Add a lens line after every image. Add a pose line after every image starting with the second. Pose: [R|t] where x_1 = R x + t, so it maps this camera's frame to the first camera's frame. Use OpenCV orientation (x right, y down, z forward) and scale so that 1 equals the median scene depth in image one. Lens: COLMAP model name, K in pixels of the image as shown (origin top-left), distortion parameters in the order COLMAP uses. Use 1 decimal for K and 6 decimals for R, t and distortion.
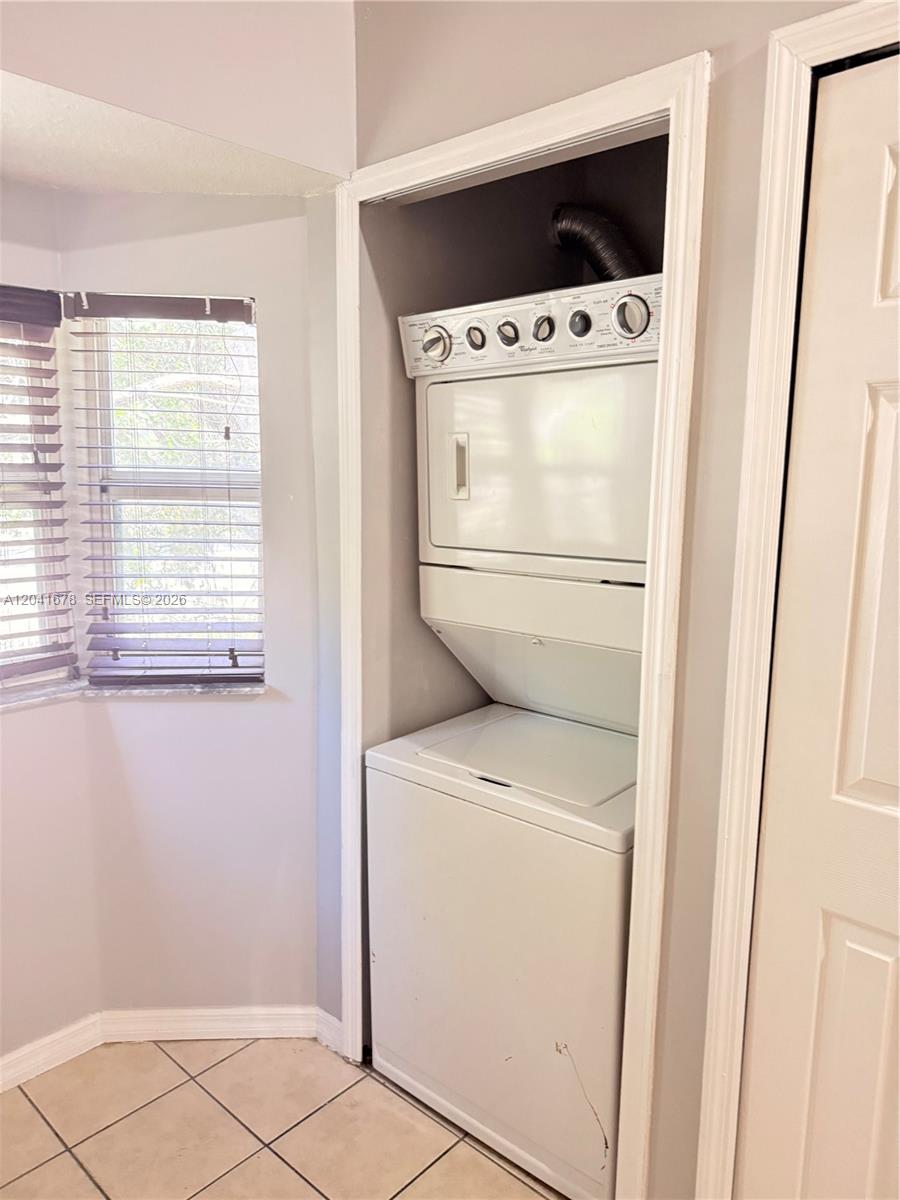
lens RADIAL K [[836.0, 0, 450.0], [0, 836.0, 600.0], [0, 0, 1]] dist [0.007199, 0.002292]
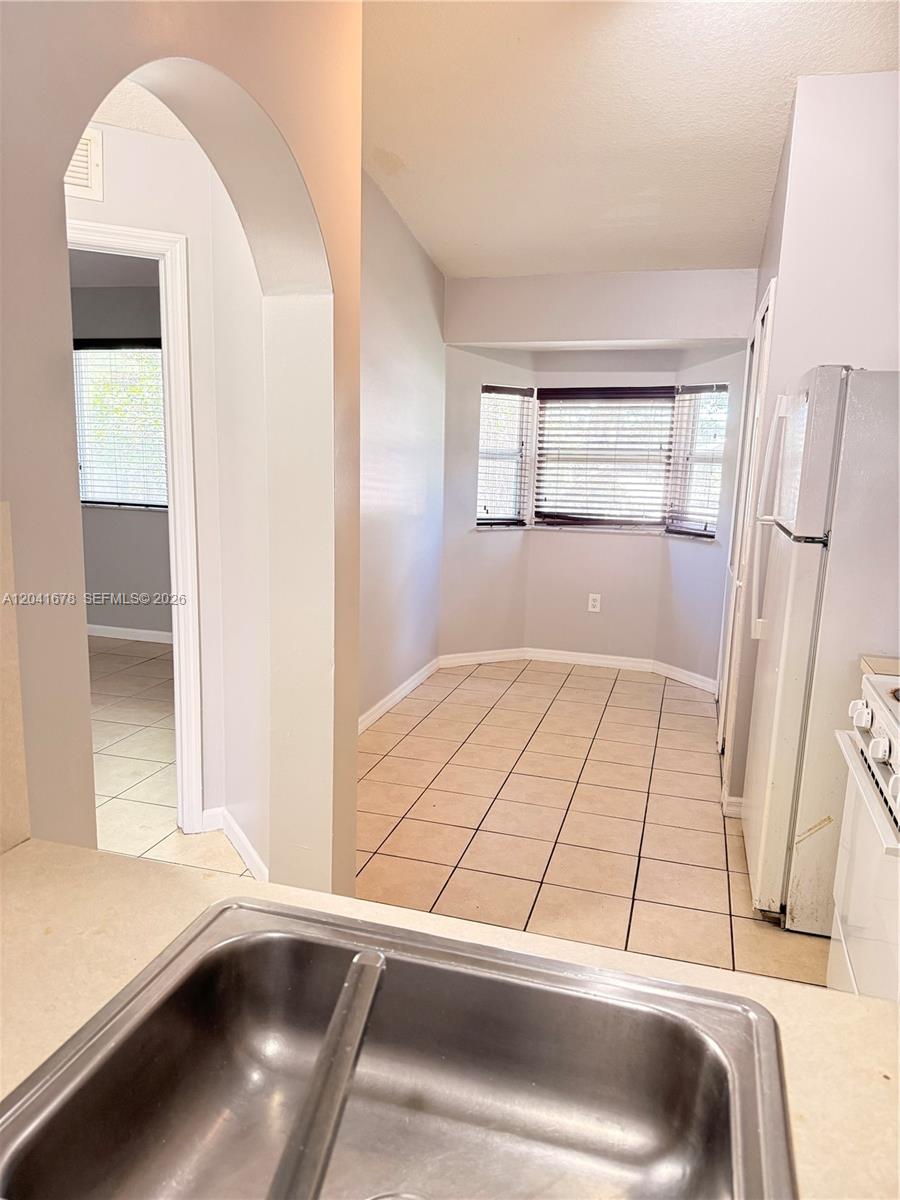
lens RADIAL K [[836.0, 0, 450.0], [0, 836.0, 600.0], [0, 0, 1]] dist [0.007199, 0.002292]
pose [[0.425995, 0.170969, -0.888424, 1.674170], [-0.161342, 0.980597, 0.111345, 0.129329], [0.890223, 0.095908, 0.445314, -0.771273]]
